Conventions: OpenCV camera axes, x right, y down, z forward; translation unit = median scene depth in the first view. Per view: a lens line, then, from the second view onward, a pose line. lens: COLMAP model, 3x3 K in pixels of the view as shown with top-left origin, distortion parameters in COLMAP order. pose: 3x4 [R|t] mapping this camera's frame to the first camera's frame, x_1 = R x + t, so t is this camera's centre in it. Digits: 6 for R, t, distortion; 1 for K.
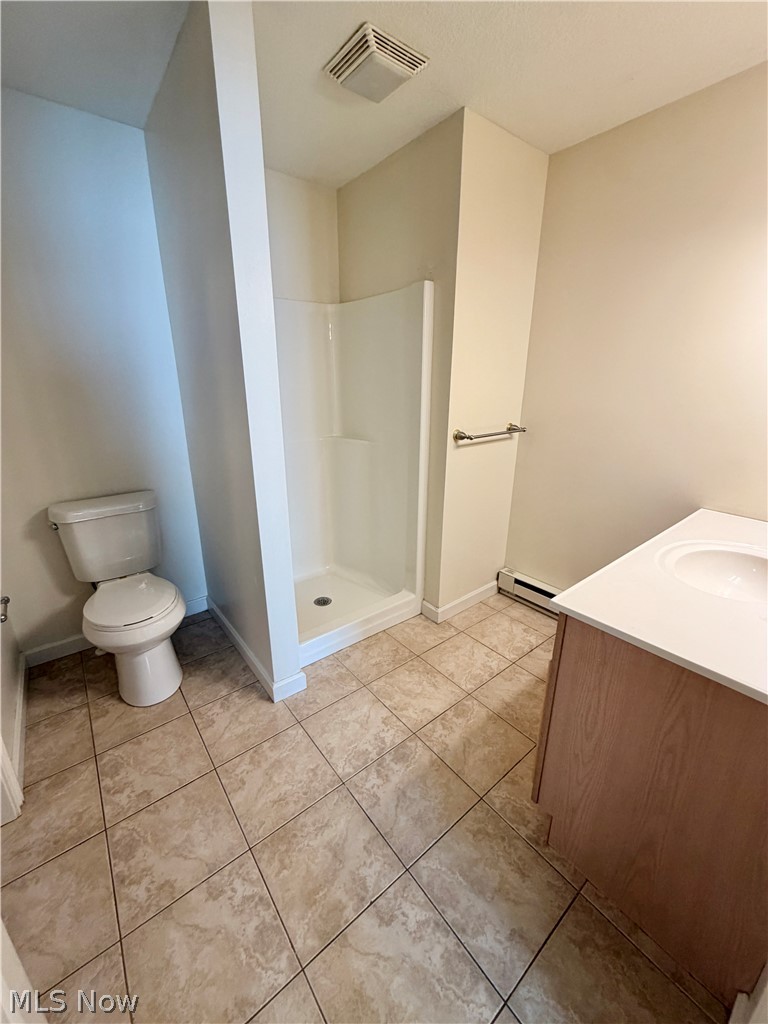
lens RADIAL K [[410.4, 0, 384.0], [0, 410.4, 512.0], [0, 0, 1]] dist [-0.017309, 0.000372]
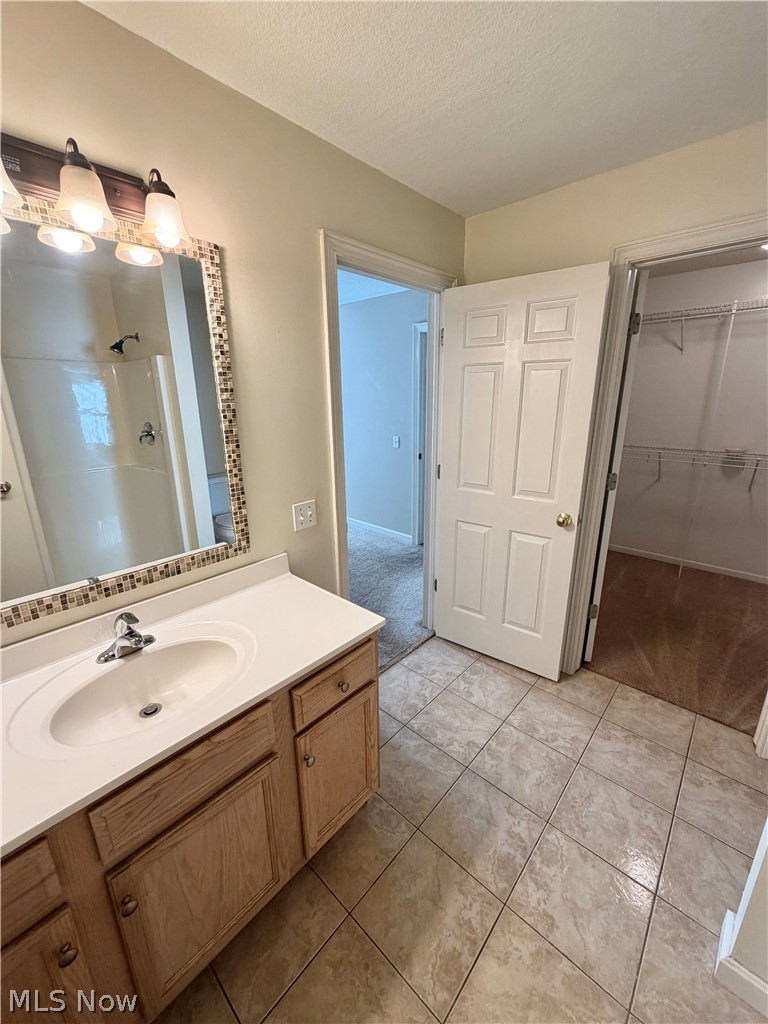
lens RADIAL K [[410.4, 0, 384.0], [0, 410.4, 512.0], [0, 0, 1]] dist [-0.017309, 0.000372]
pose [[-0.987727, 0.056215, -0.145725, 0.434182], [-0.033799, 0.833955, 0.550797, -0.571158], [0.152491, 0.548962, -0.821819, 1.400798]]
